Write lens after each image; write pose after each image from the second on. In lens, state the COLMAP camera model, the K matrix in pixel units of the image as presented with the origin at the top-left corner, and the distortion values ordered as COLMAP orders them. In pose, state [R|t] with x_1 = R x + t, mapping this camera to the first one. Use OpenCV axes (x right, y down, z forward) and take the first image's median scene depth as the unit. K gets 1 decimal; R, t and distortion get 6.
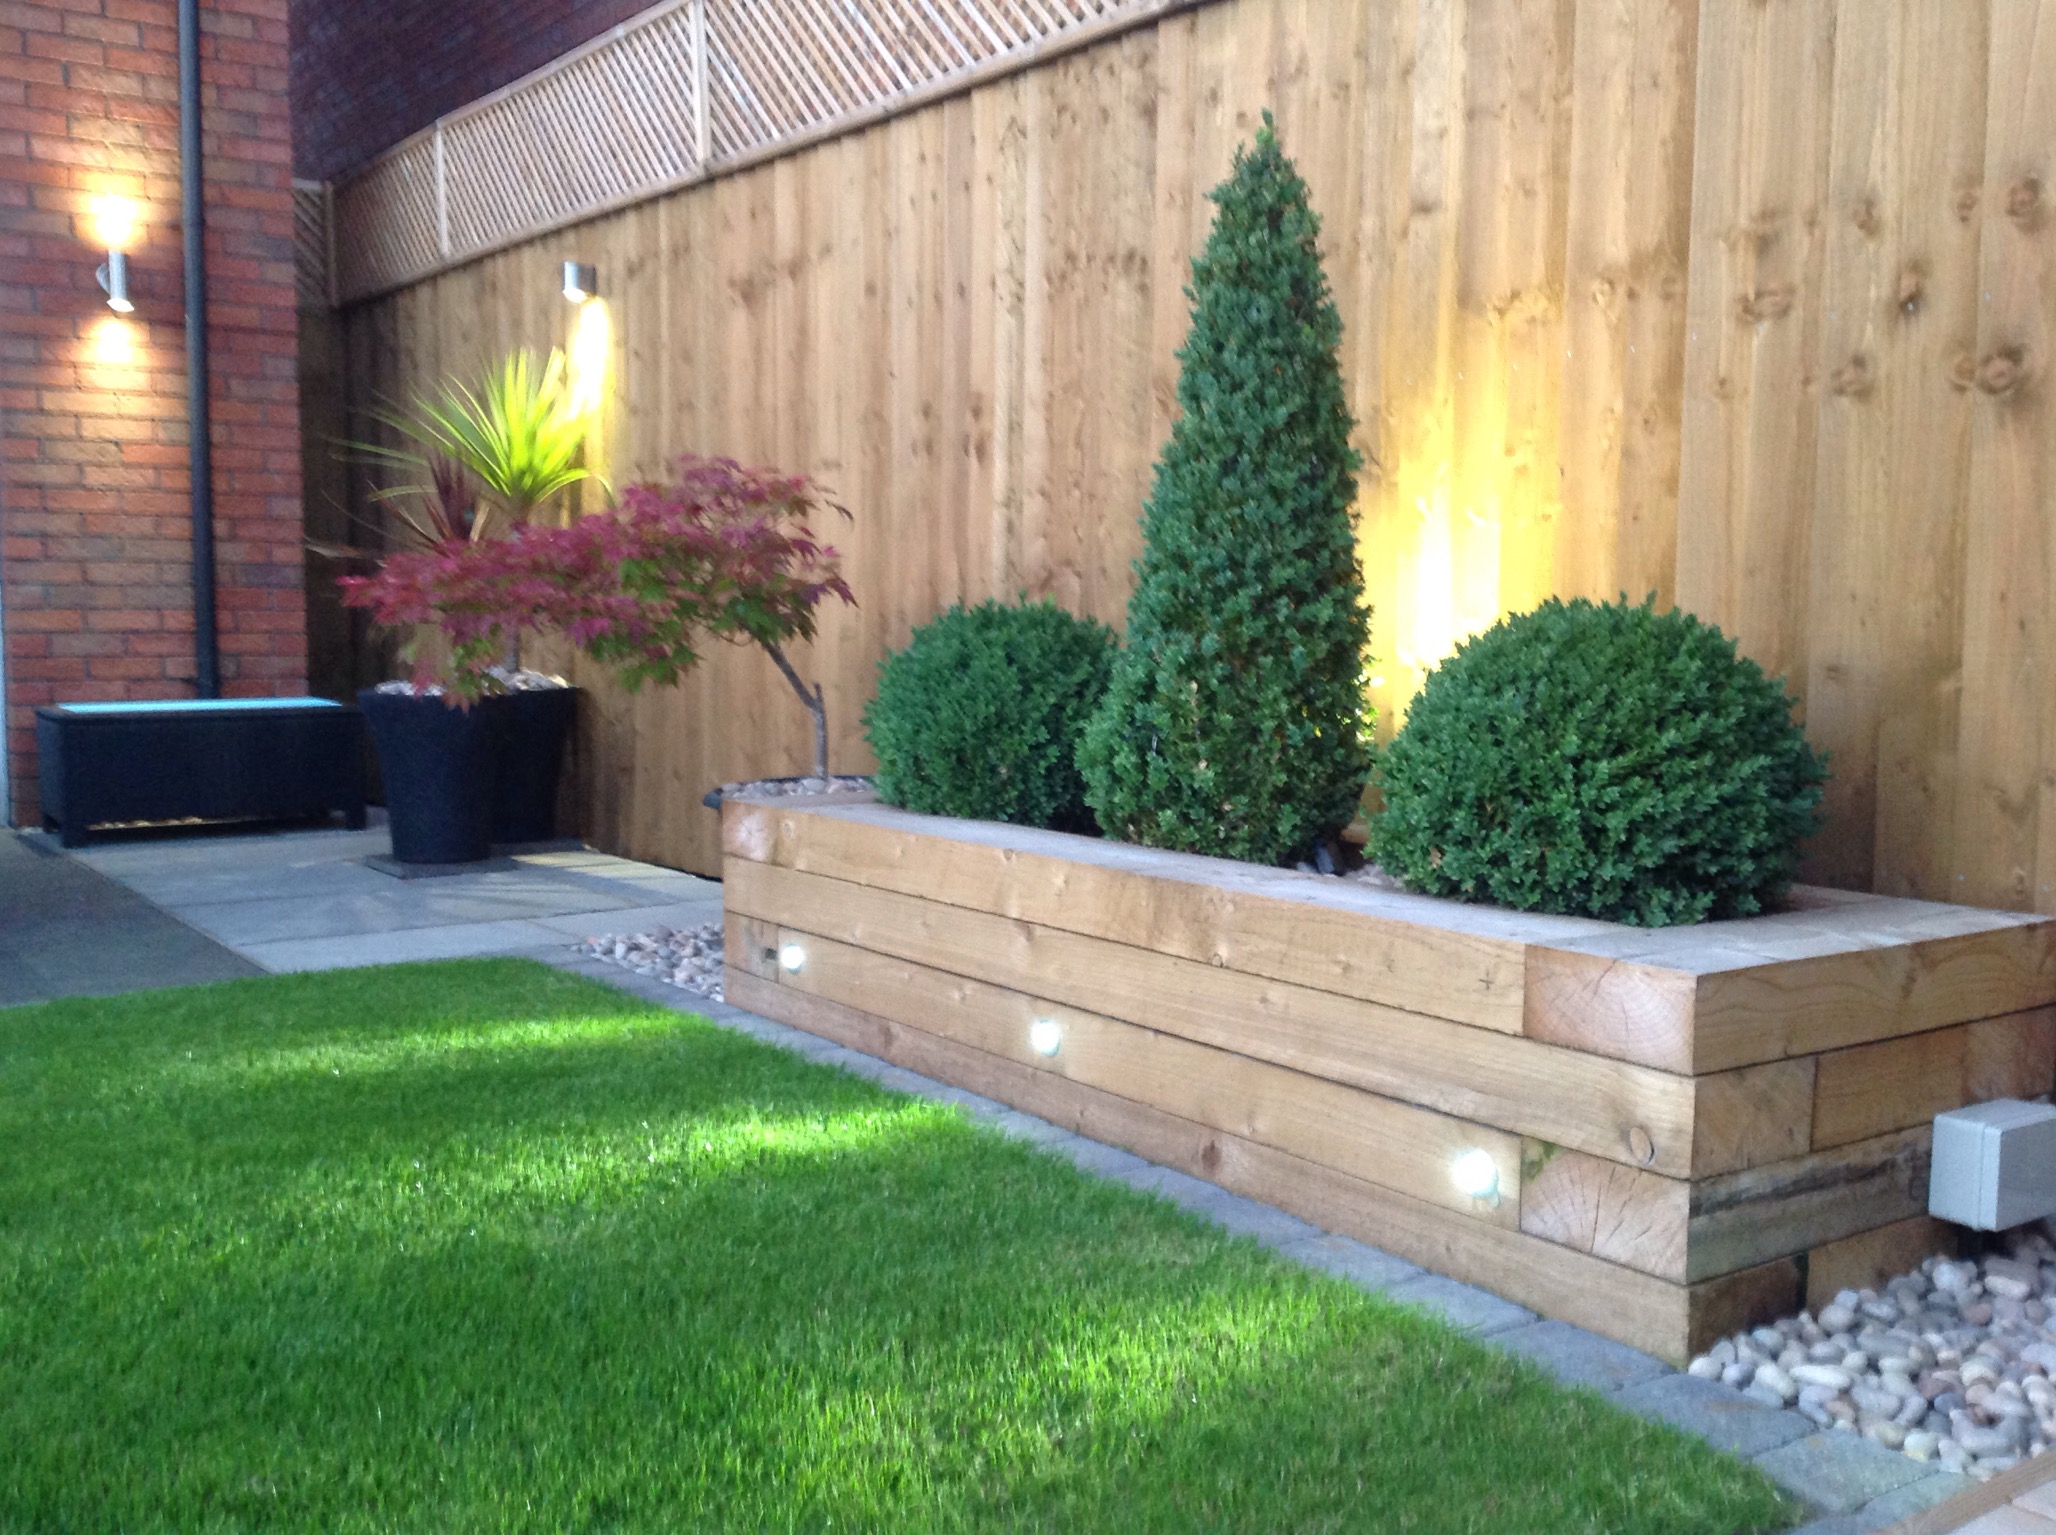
lens RADIAL K [[2036.6, 0, 1037.1], [0, 2036.6, 771.0], [0, 0, 1]] dist [0.023263, 0.000000]
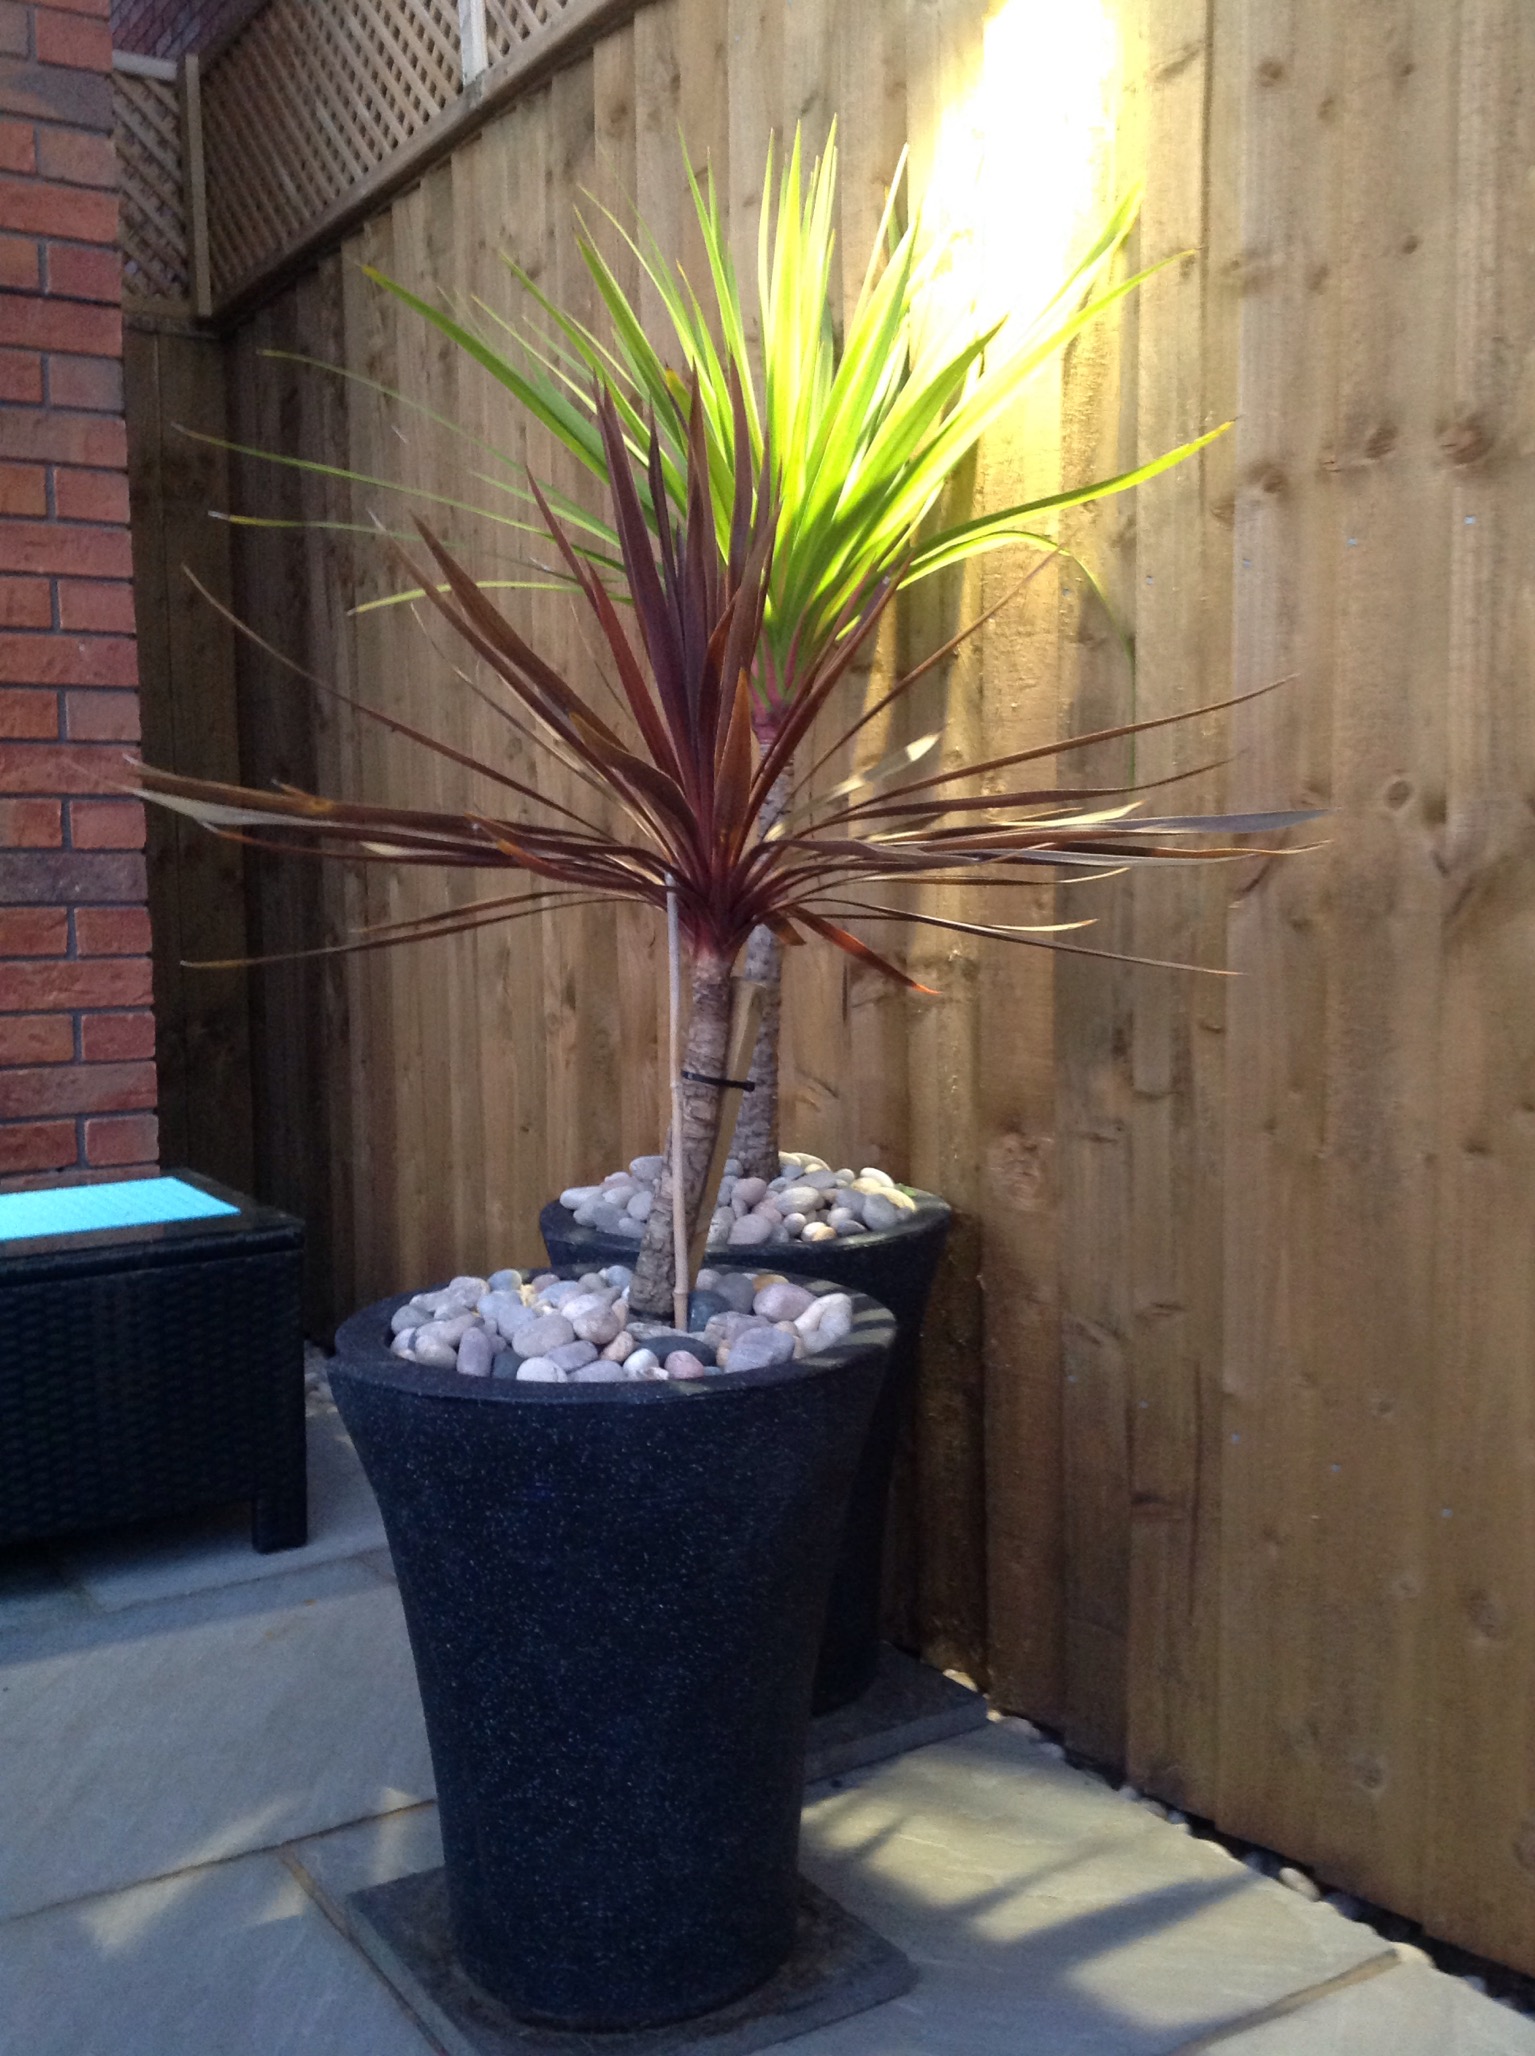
lens RADIAL K [[2036.6, 0, 760.6], [0, 2036.6, 1028.0], [0, 0, 1]] dist [0.023263, 0.000000]
pose [[0.997844, -0.018534, -0.062961, -0.205242], [0.017905, 0.999784, -0.010540, -0.057144], [0.063142, 0.009390, 0.997960, 0.583010]]
